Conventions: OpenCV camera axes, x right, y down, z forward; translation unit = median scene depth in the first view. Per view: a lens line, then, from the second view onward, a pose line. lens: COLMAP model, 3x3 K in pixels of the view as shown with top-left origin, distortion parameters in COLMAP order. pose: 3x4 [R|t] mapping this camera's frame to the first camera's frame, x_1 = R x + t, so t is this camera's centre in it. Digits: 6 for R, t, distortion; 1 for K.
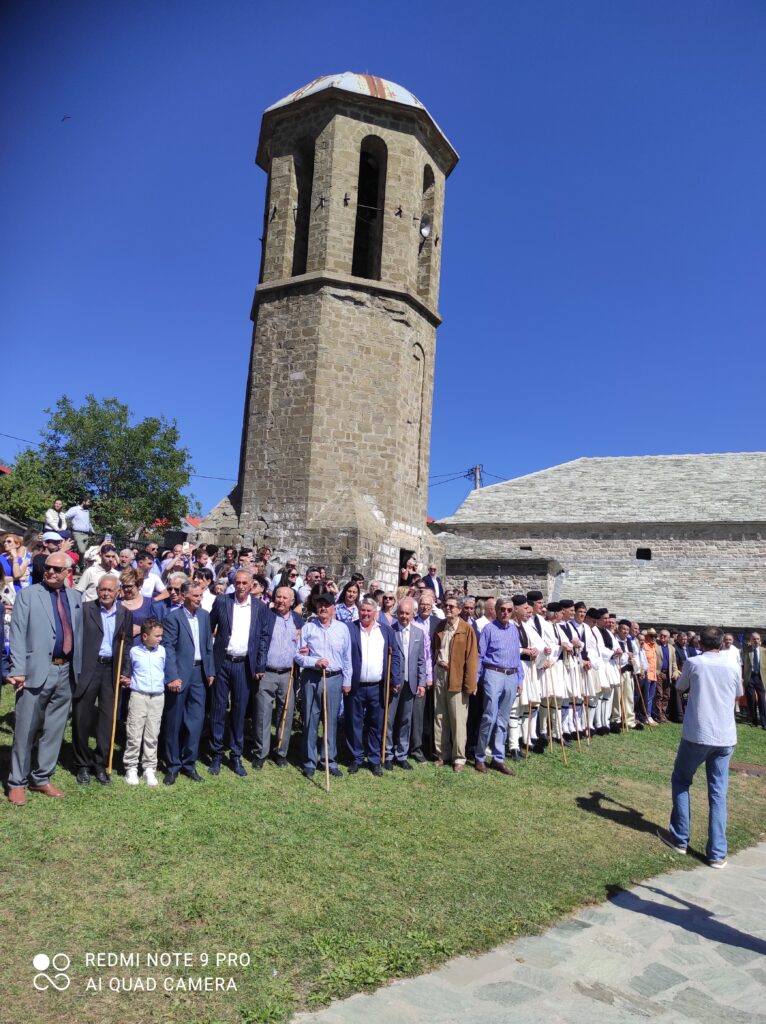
lens RADIAL K [[750.4, 0, 374.5], [0, 750.4, 514.6], [0, 0, 1]] dist [0.041729, -0.028793]
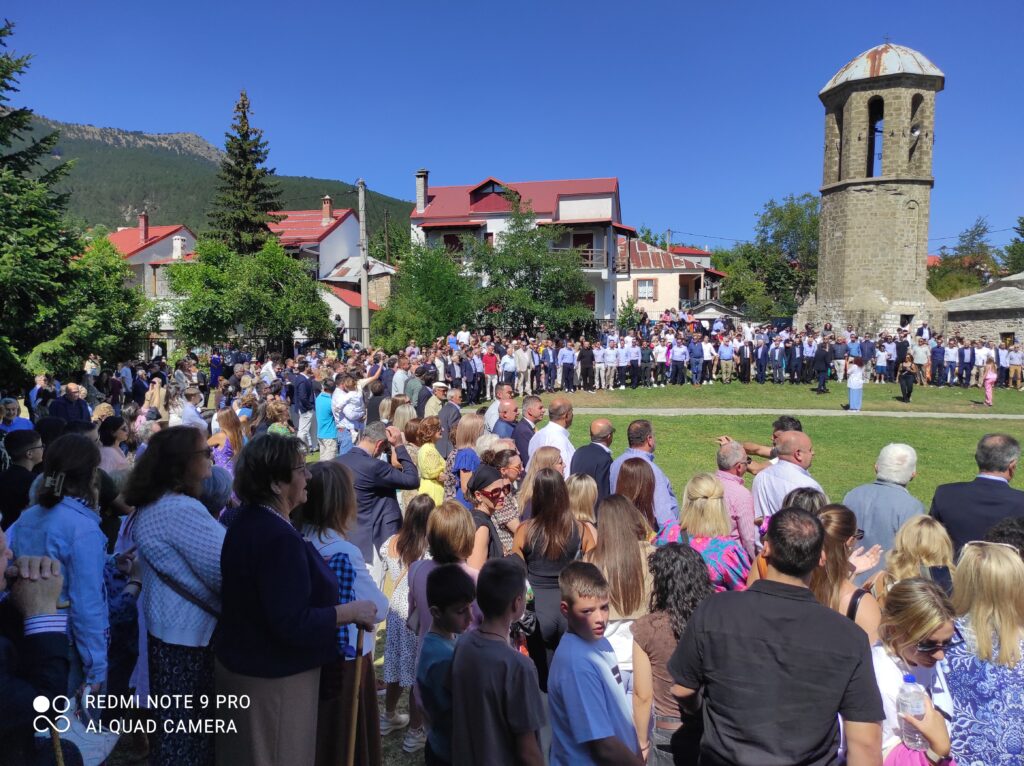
lens RADIAL K [[750.4, 0, 506.8], [0, 750.4, 380.1], [0, 0, 1]] dist [0.041729, -0.028793]
pose [[0.703746, -0.013540, -0.710323, 0.696159], [0.133360, 0.984563, 0.113358, -0.143765], [0.697823, -0.174504, 0.694688, -1.087177]]
